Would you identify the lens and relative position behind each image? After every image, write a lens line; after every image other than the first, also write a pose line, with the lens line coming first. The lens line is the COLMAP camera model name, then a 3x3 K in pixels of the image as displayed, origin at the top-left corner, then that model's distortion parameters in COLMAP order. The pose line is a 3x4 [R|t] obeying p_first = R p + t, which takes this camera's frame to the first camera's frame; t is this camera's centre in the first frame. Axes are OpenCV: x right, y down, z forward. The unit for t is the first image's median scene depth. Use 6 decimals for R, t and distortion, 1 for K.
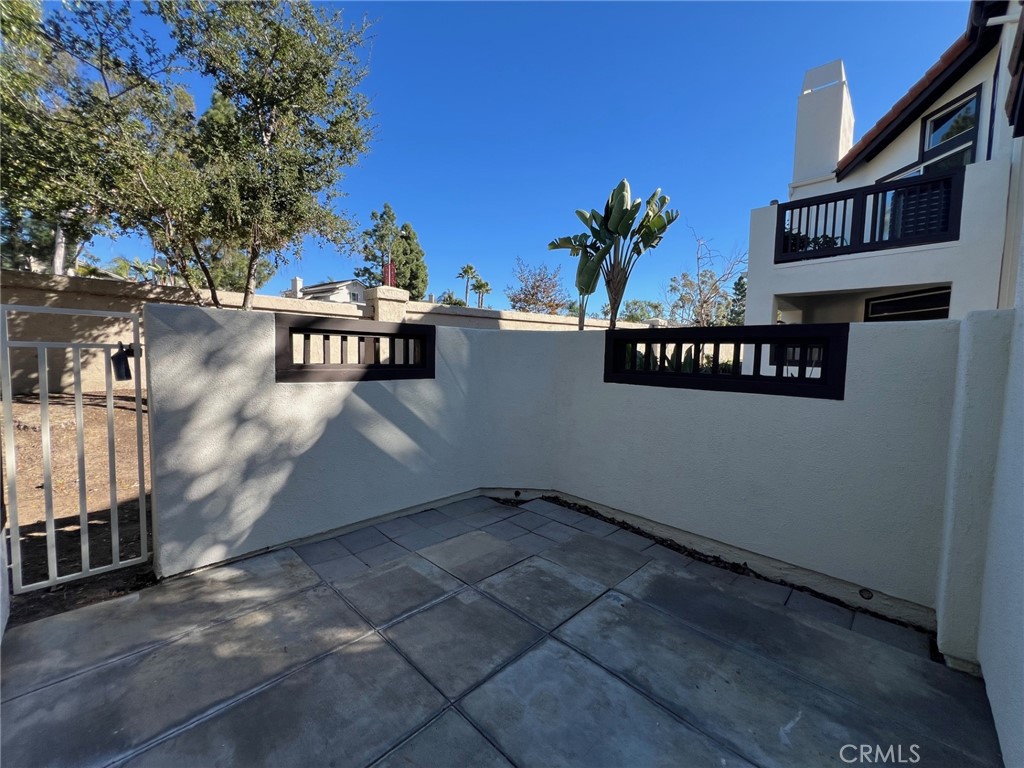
lens RADIAL K [[409.2, 0, 510.1], [0, 409.2, 383.8], [0, 0, 1]] dist [-0.000727, 0.000341]
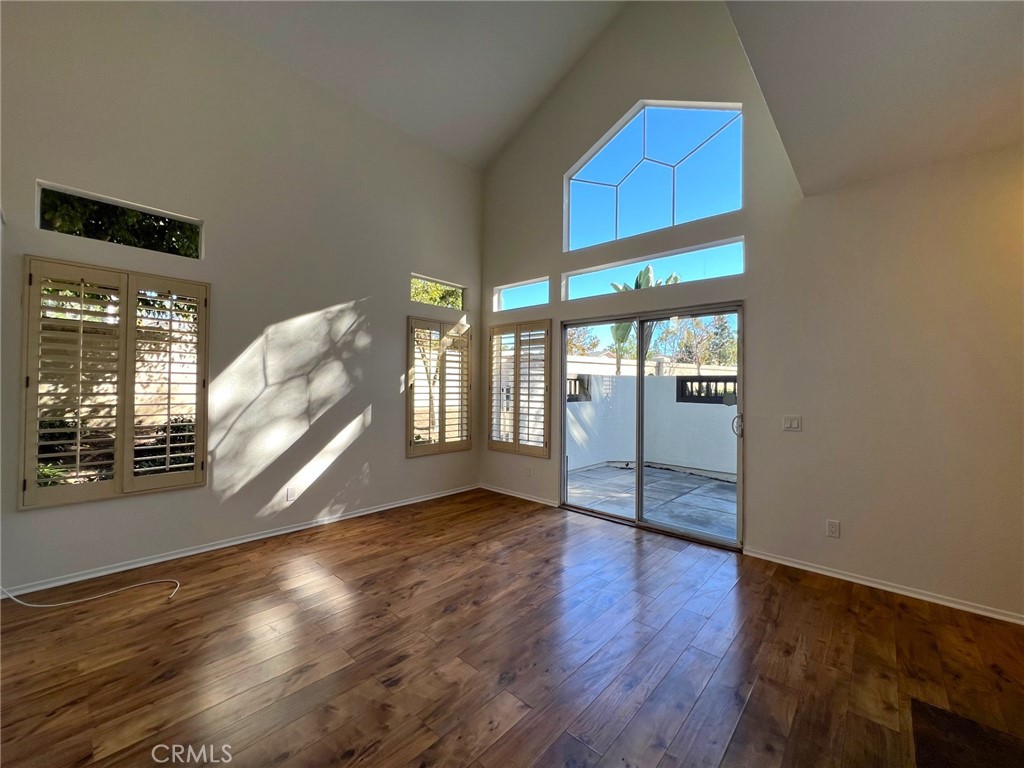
lens RADIAL K [[412.1, 0, 510.7], [0, 412.1, 381.3], [0, 0, 1]] dist [-0.000375, 0.000214]
pose [[0.999159, -0.008296, 0.040154, -0.652188], [0.011510, 0.996690, -0.080480, 0.046421], [-0.039353, 0.080874, 0.995947, -0.966532]]
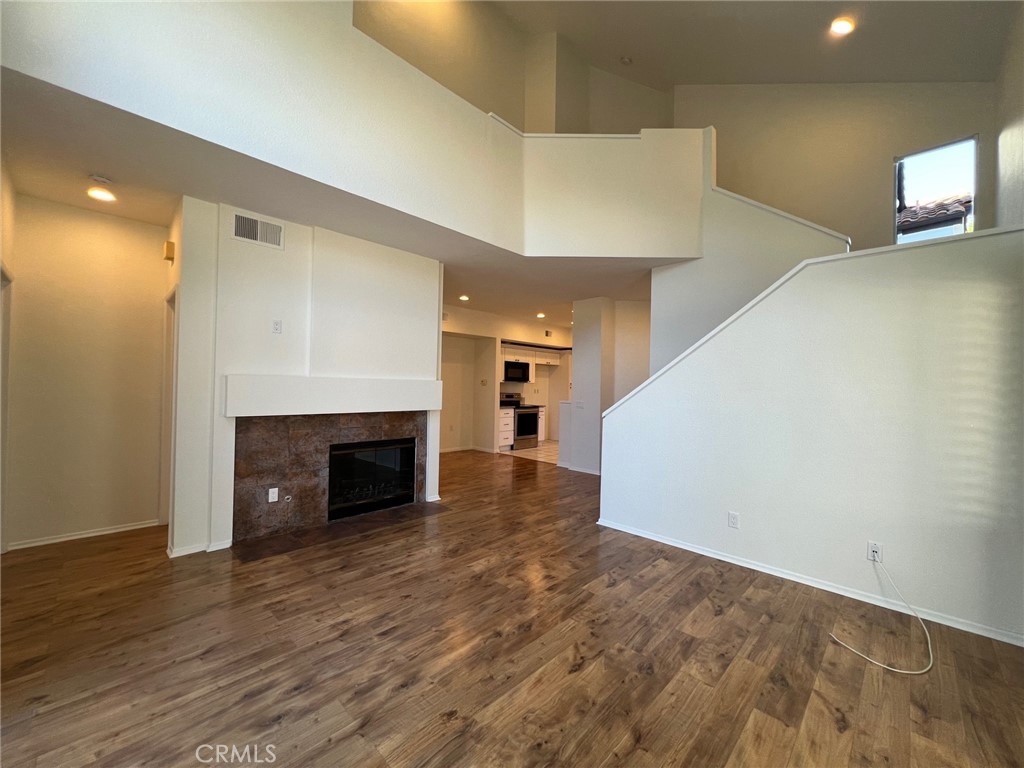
lens RADIAL K [[409.2, 0, 510.1], [0, 409.2, 383.8], [0, 0, 1]] dist [-0.000727, 0.000341]
pose [[-0.999038, -0.043844, -0.000829, -0.686136], [-0.043815, 0.997248, 0.059800, -0.049851], [-0.001796, 0.059779, -0.998210, 0.323091]]
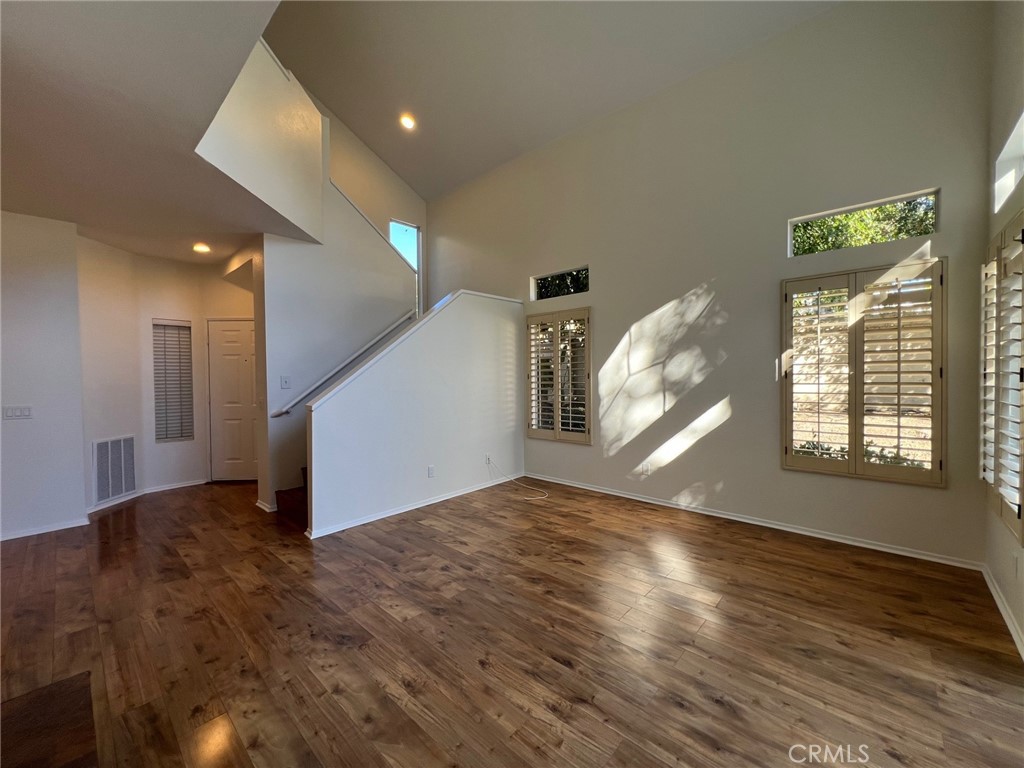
lens RADIAL K [[409.2, 0, 510.1], [0, 409.2, 383.8], [0, 0, 1]] dist [-0.000727, 0.000341]
pose [[0.037092, -0.000508, -0.999312, -0.006292], [-0.052274, 0.998630, -0.002448, 0.014034], [0.997944, 0.052329, 0.037015, -0.365216]]
